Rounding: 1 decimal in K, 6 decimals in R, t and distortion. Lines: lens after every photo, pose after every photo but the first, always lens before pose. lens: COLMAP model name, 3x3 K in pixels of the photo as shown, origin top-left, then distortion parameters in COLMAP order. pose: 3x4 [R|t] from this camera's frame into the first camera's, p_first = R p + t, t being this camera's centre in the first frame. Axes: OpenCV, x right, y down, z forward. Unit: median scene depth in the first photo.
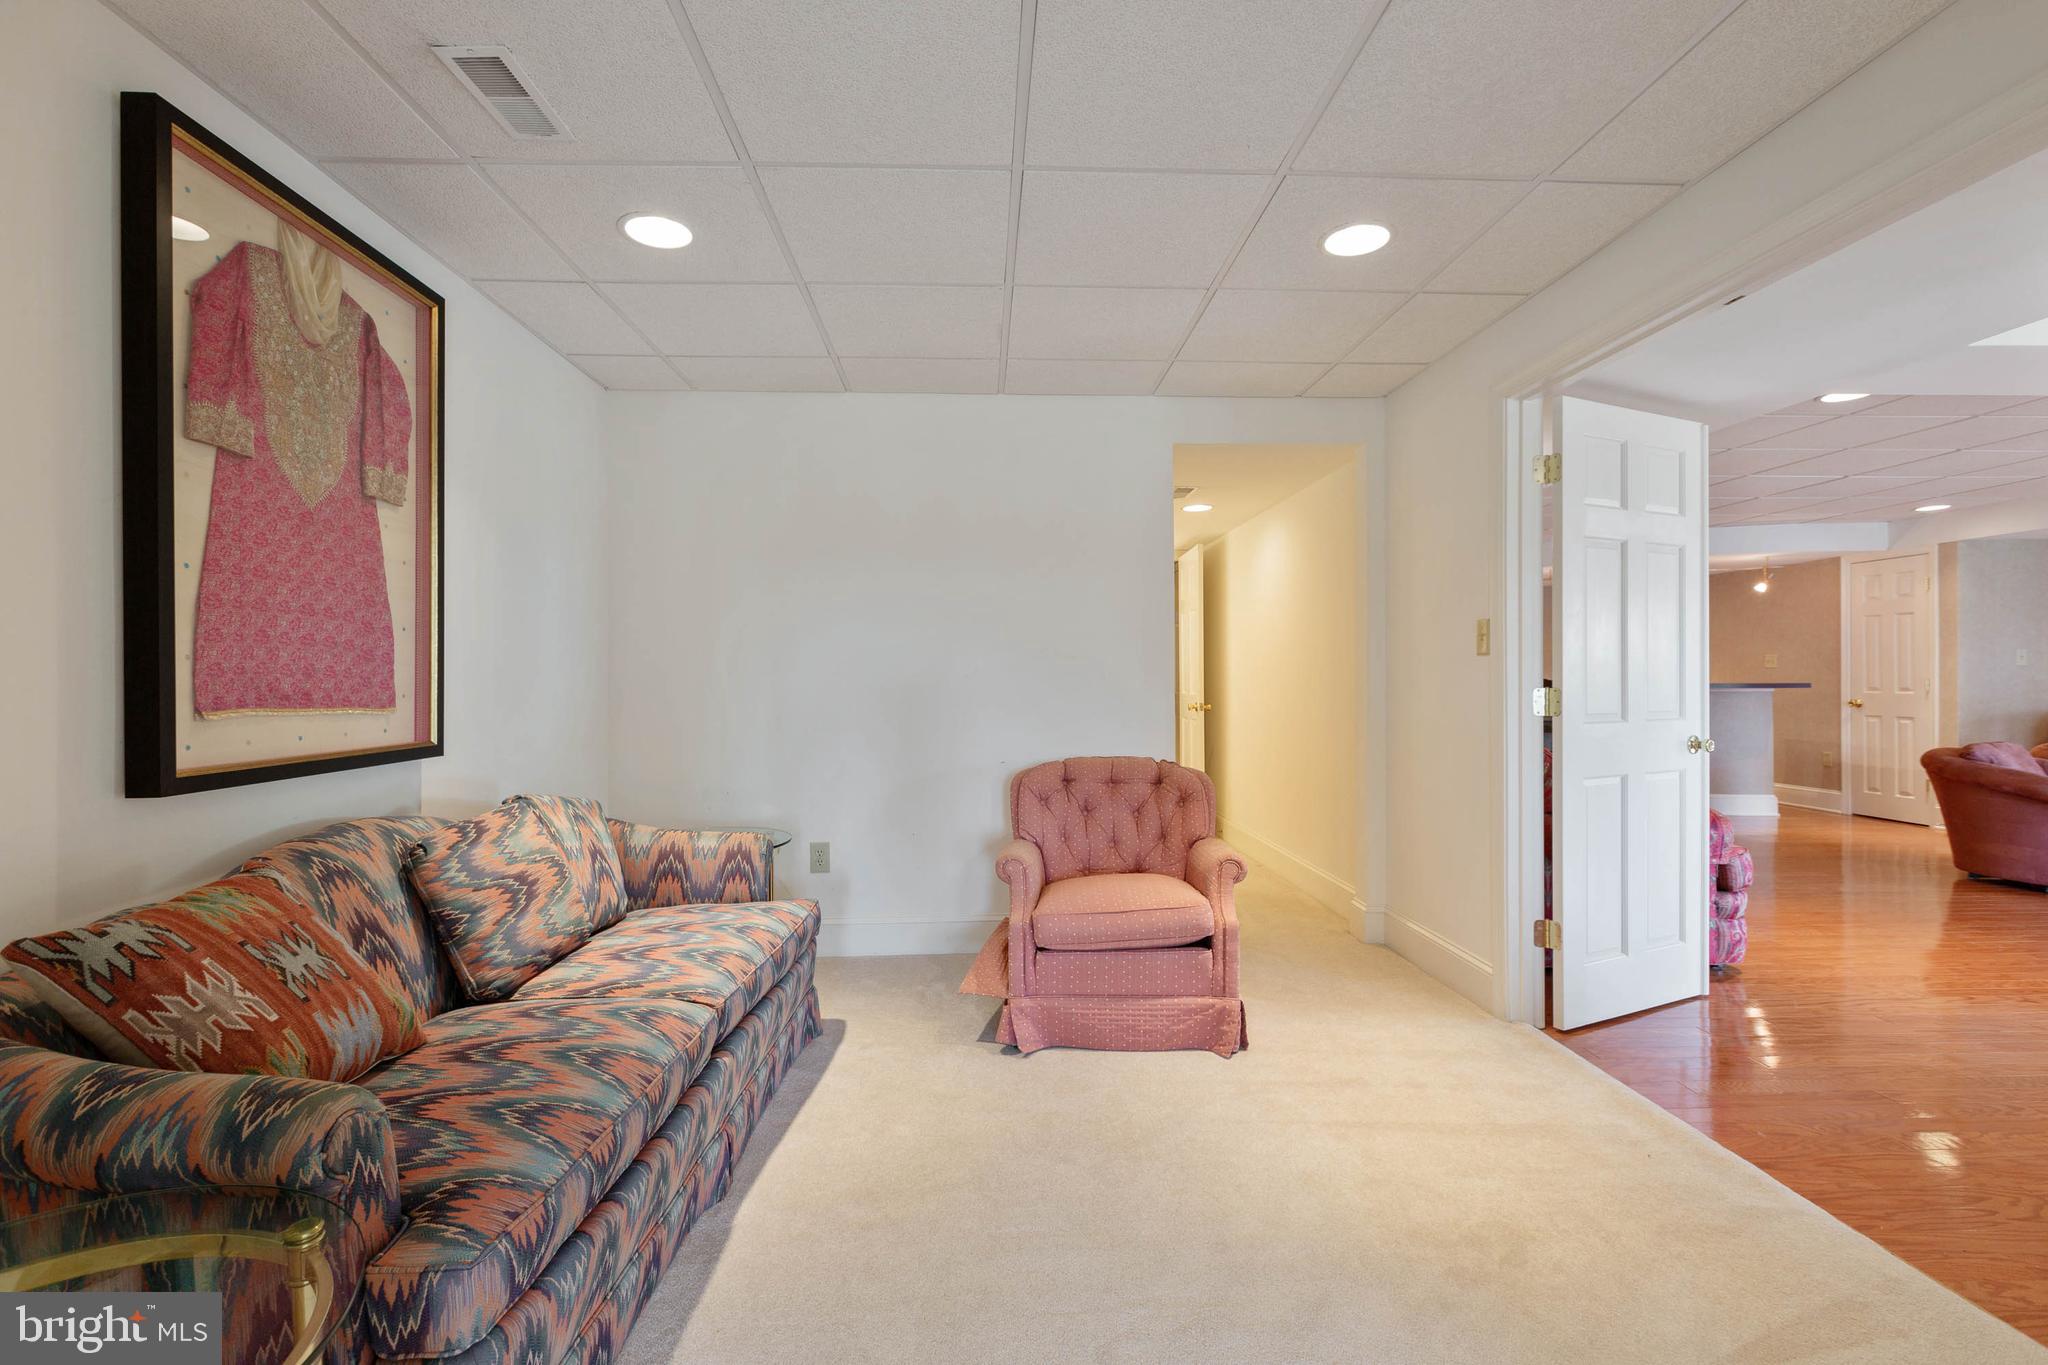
lens RADIAL K [[934.4, 0, 1003.1], [0, 934.4, 674.2], [0, 0, 1]] dist [-0.005313, -0.000667]
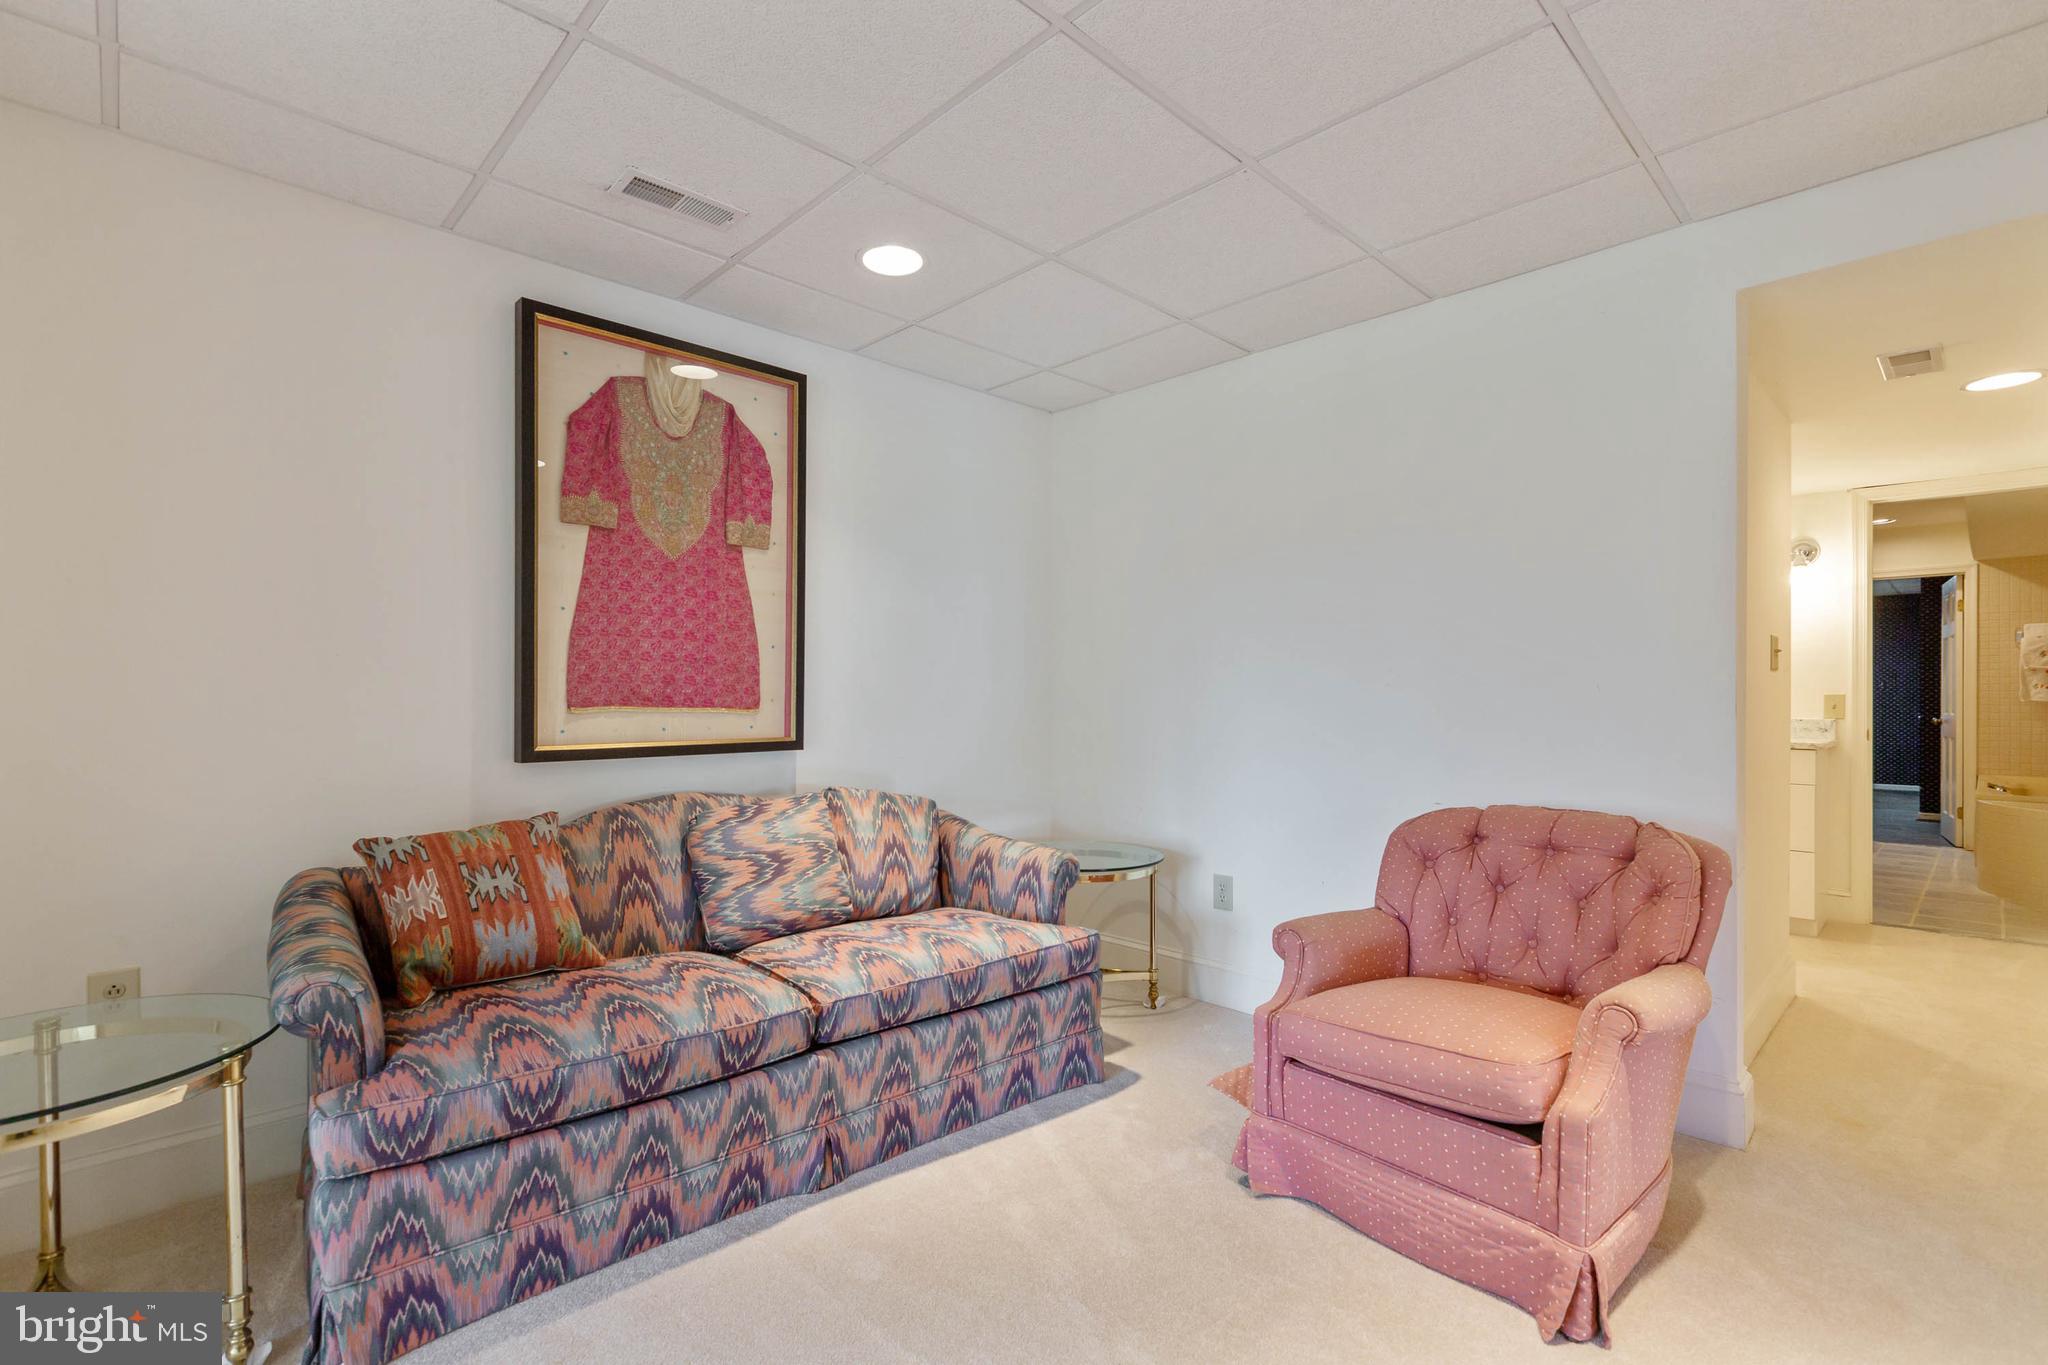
lens RADIAL K [[934.4, 0, 1004.6], [0, 934.4, 691.3], [0, 0, 1]] dist [-0.005313, -0.000667]
pose [[0.652064, 0.002100, -0.758161, 0.581388], [-0.001303, 0.999998, 0.001649, 0.009822], [0.758163, -0.000087, 0.652066, 0.468786]]
